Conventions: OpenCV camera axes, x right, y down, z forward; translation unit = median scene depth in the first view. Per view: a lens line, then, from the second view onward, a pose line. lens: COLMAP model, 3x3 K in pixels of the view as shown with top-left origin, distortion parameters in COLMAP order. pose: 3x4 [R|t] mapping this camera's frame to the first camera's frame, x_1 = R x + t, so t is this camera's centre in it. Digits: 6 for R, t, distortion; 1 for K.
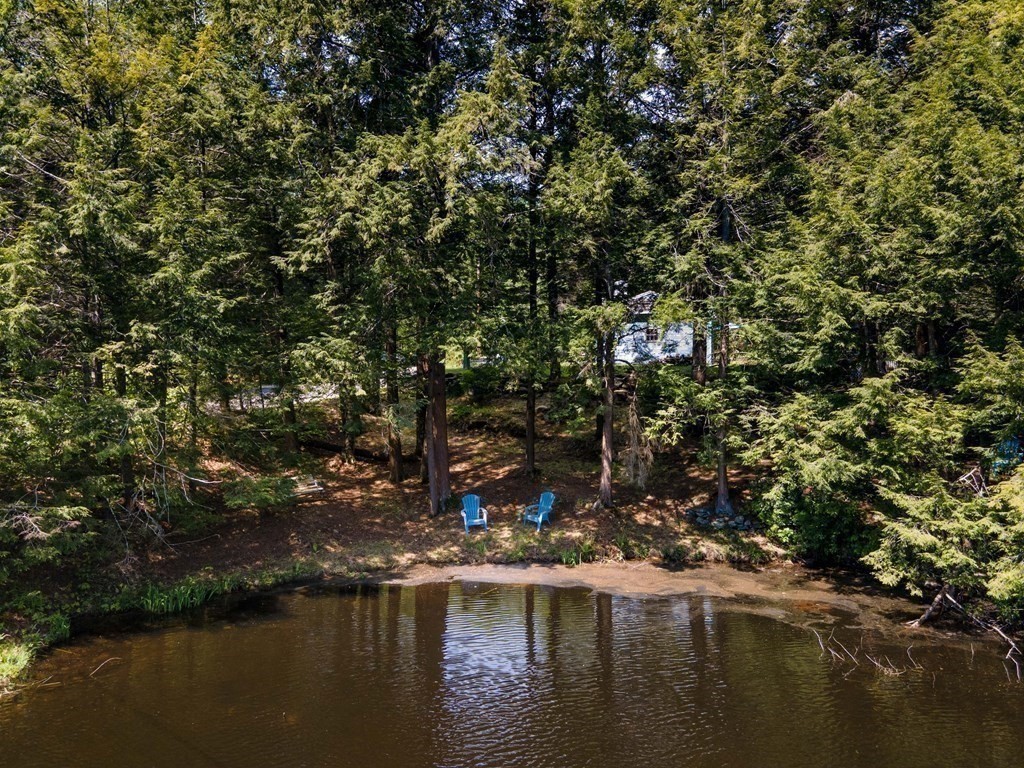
lens RADIAL K [[743.0, 0, 512.0], [0, 743.0, 384.0], [0, 0, 1]] dist [0.023737, 0.009333]
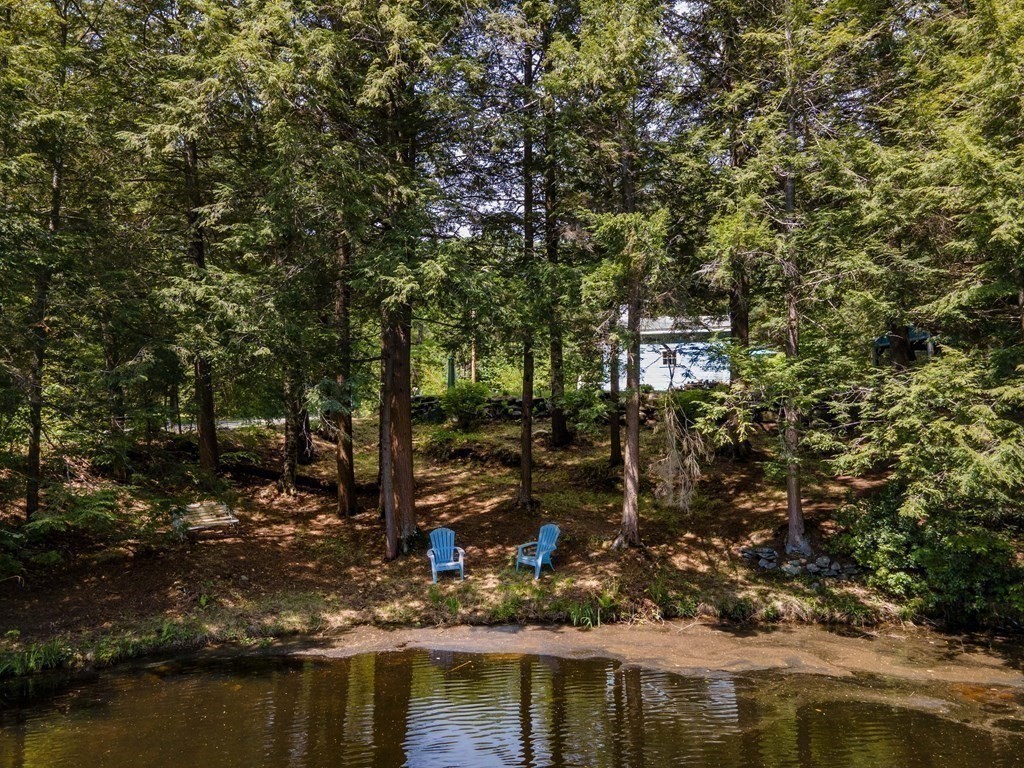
lens RADIAL K [[743.0, 0, 512.0], [0, 743.0, 384.0], [0, 0, 1]] dist [0.023737, 0.009333]
pose [[0.999999, -0.000935, 0.000988, 0.011595], [0.001022, 0.995700, -0.092630, 0.081322], [-0.000897, 0.092631, 0.995700, 0.289153]]
